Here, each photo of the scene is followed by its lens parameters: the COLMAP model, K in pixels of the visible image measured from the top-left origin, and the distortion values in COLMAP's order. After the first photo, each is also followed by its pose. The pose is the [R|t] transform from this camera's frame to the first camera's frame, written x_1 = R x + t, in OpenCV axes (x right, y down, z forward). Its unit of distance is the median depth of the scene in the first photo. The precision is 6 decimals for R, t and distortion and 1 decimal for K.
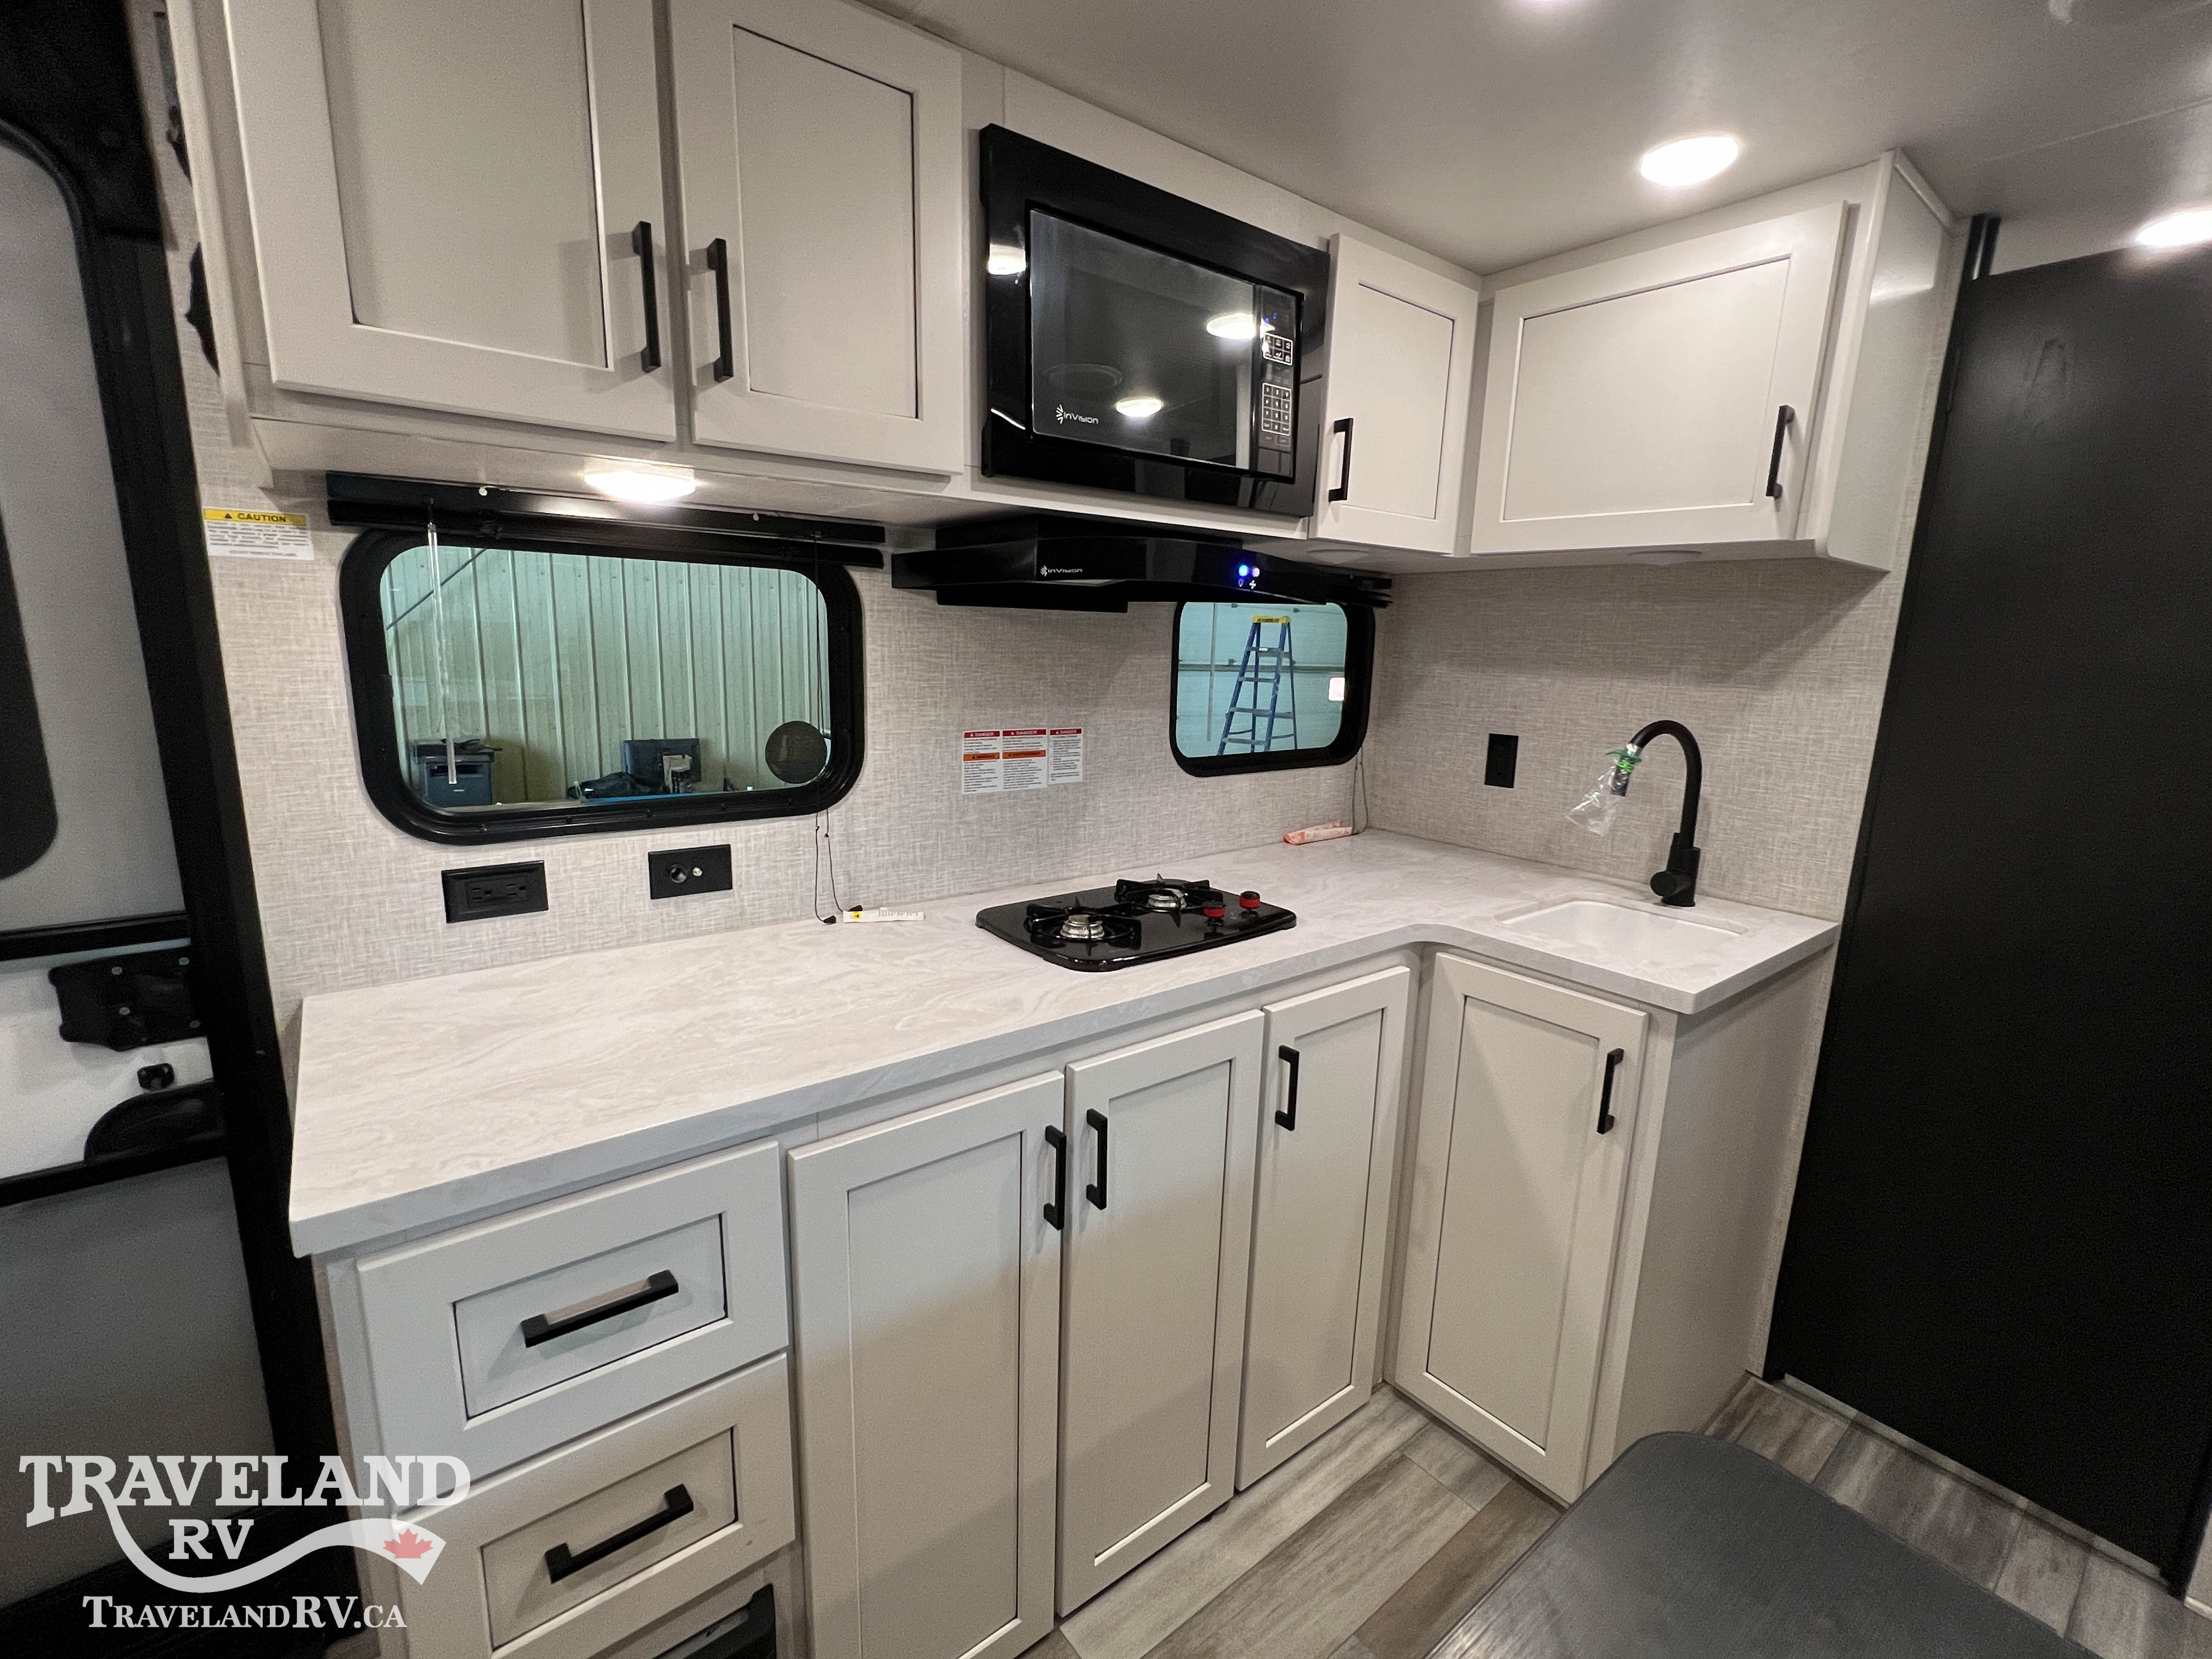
lens RADIAL K [[970.7, 0, 1108.9], [0, 970.7, 826.6], [0, 0, 1]] dist [-0.005713, 0.002322]
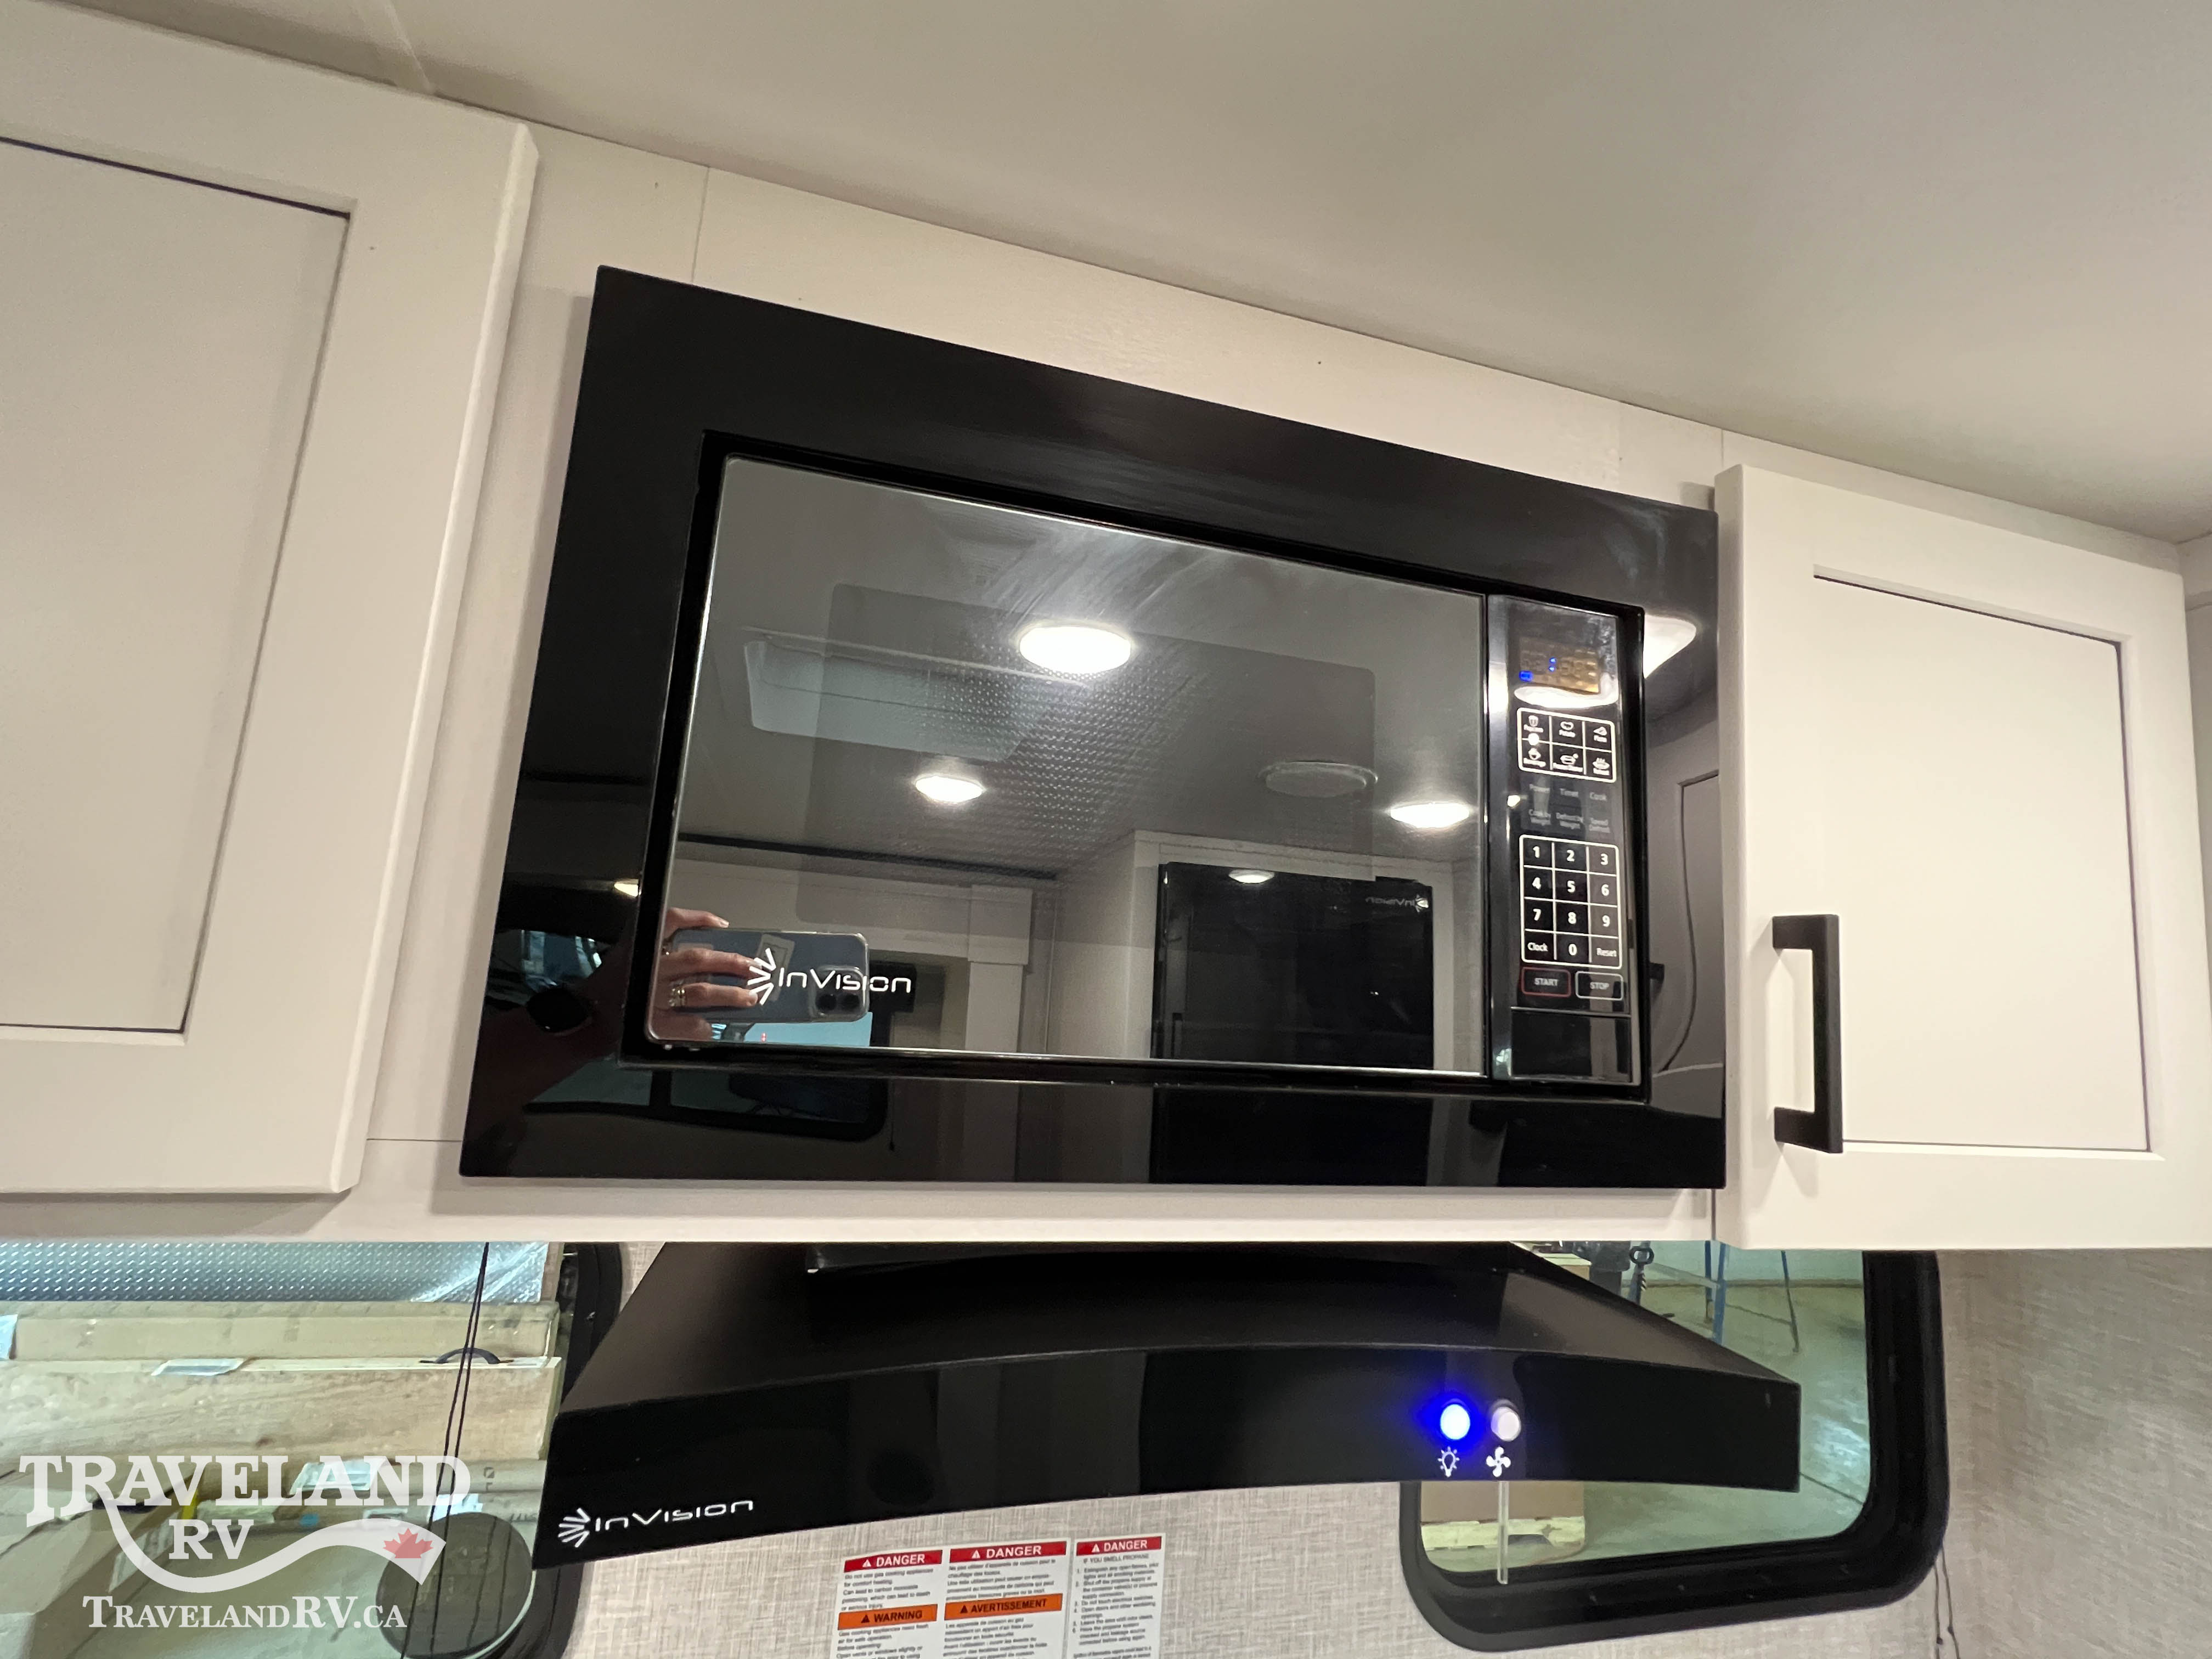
lens RADIAL K [[970.7, 0, 1110.3], [0, 970.7, 831.1], [0, 0, 1]] dist [-0.005713, 0.002322]
pose [[0.919225, -0.011776, -0.393557, 0.147341], [-0.125202, 0.938928, -0.320528, -0.299373], [0.373297, 0.343911, 0.861612, 0.584923]]
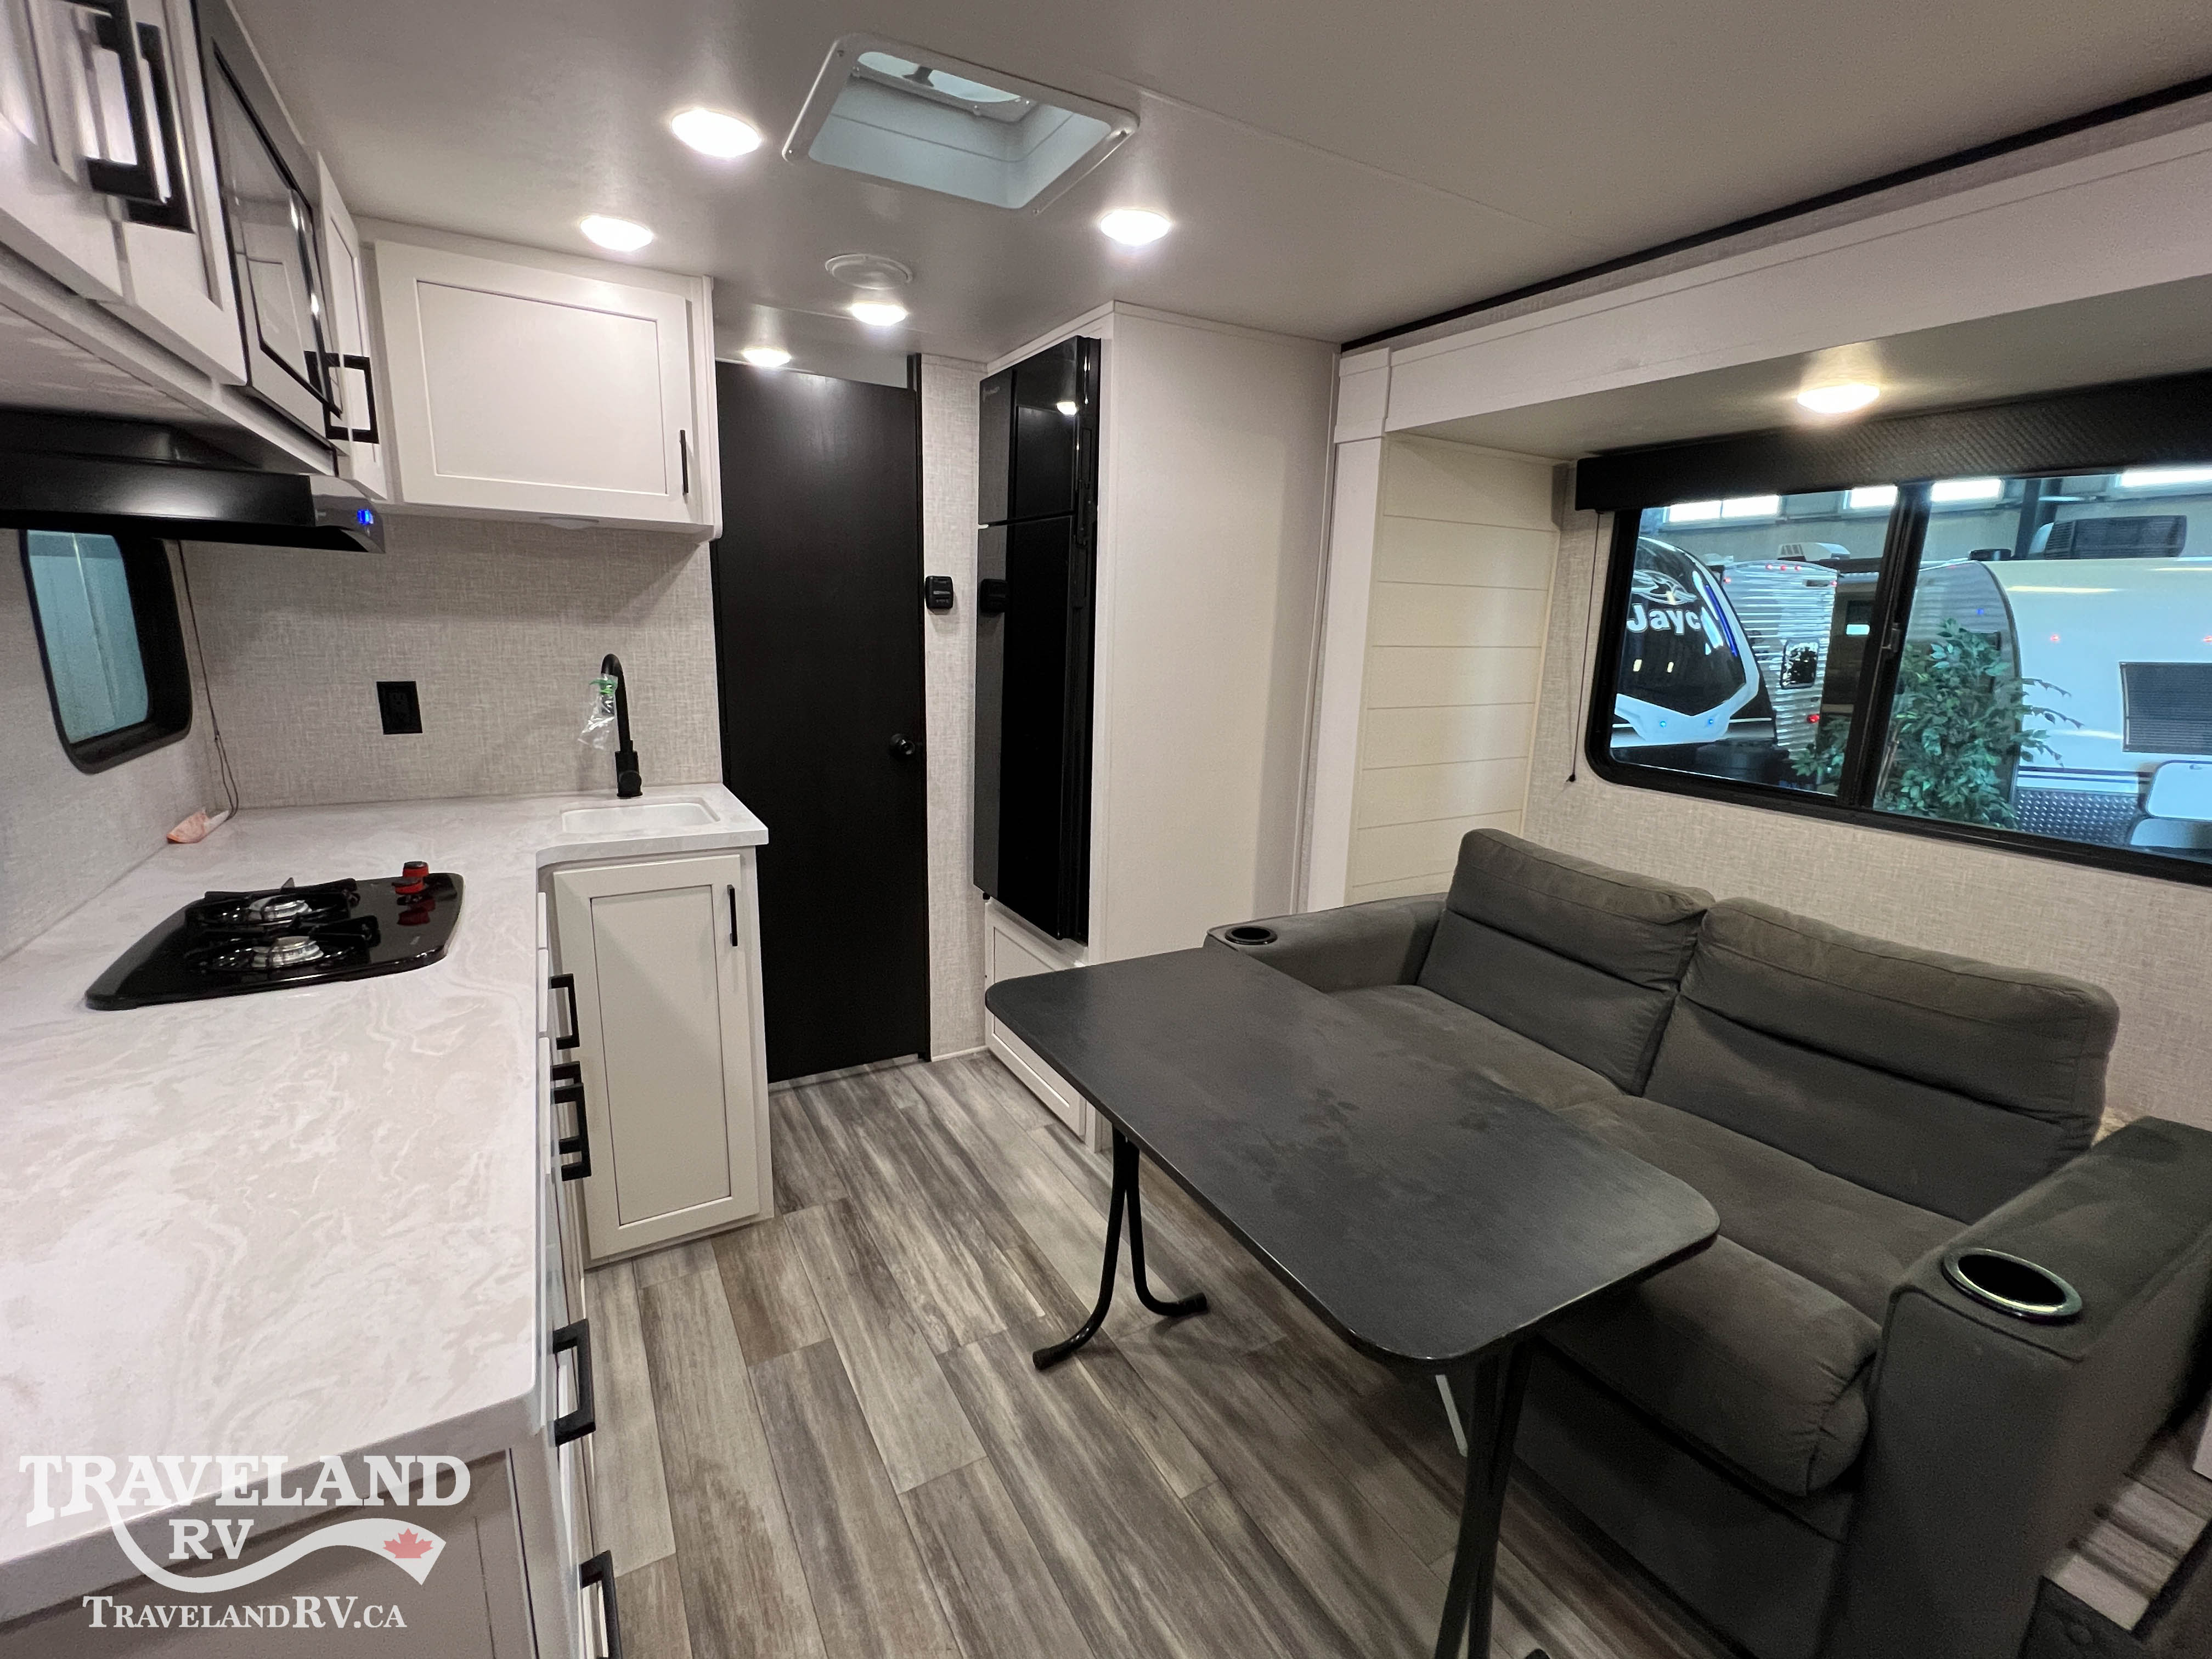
lens RADIAL K [[970.7, 0, 1117.8], [0, 970.7, 825.5], [0, 0, 1]] dist [-0.005713, 0.002322]
pose [[0.135790, -0.230848, 0.963468, -0.660626], [0.166115, 0.964013, 0.207567, -0.048170], [-0.976712, 0.131861, 0.169251, 0.168971]]
